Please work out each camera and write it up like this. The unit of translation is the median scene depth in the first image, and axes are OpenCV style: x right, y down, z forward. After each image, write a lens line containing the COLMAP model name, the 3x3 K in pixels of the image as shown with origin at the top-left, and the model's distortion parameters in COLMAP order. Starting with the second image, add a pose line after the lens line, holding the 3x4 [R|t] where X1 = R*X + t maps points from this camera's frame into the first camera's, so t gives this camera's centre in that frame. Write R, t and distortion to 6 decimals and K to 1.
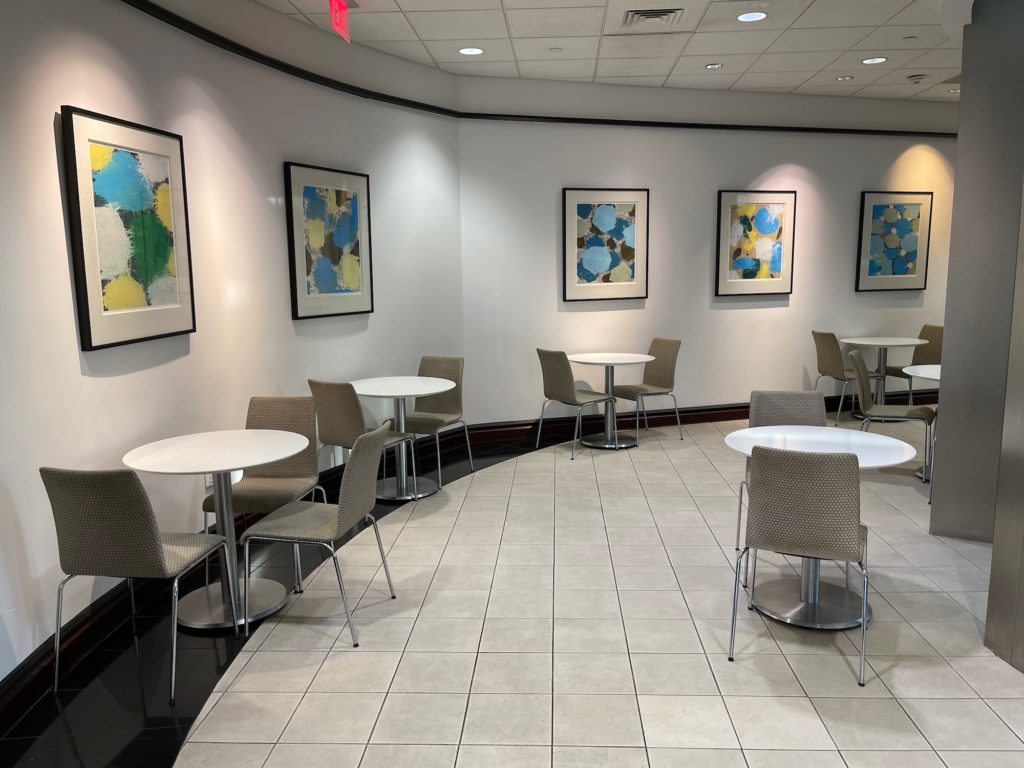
lens RADIAL K [[780.7, 0, 513.2], [0, 780.7, 383.3], [0, 0, 1]] dist [0.001107, -0.002414]
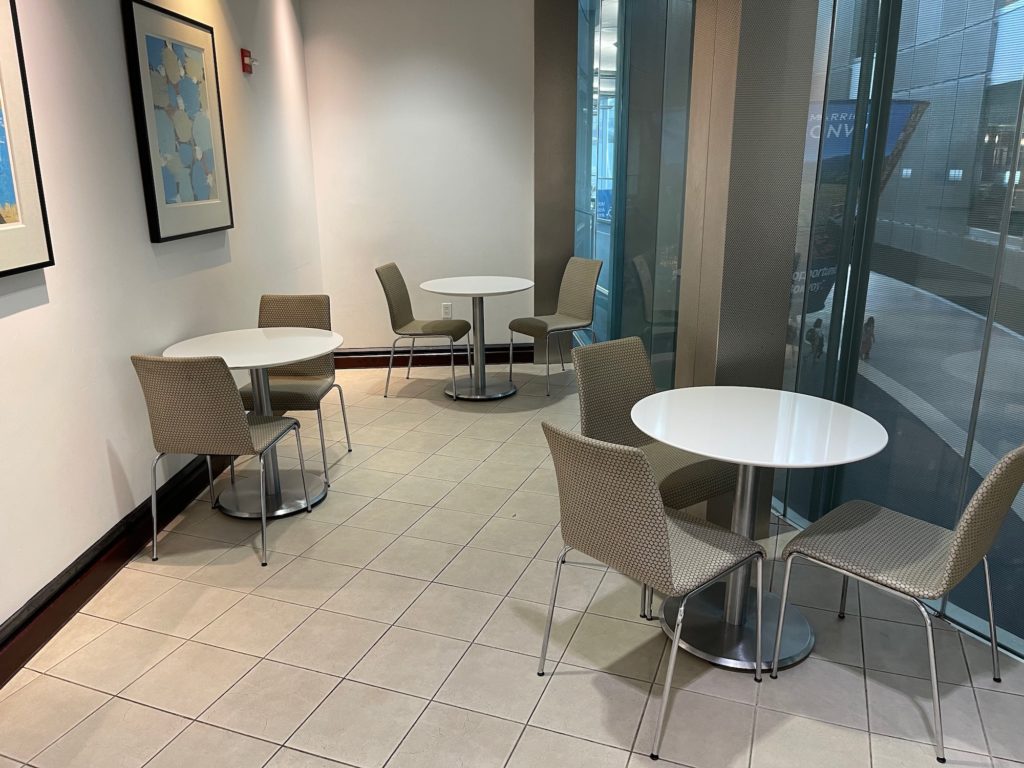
lens RADIAL K [[780.7, 0, 511.9], [0, 780.7, 386.8], [0, 0, 1]] dist [0.001107, -0.002414]
pose [[0.300611, -0.250108, 0.920369, 0.082636], [0.149967, 0.965395, 0.213362, -0.102972], [-0.941883, 0.073886, 0.327716, 0.678396]]
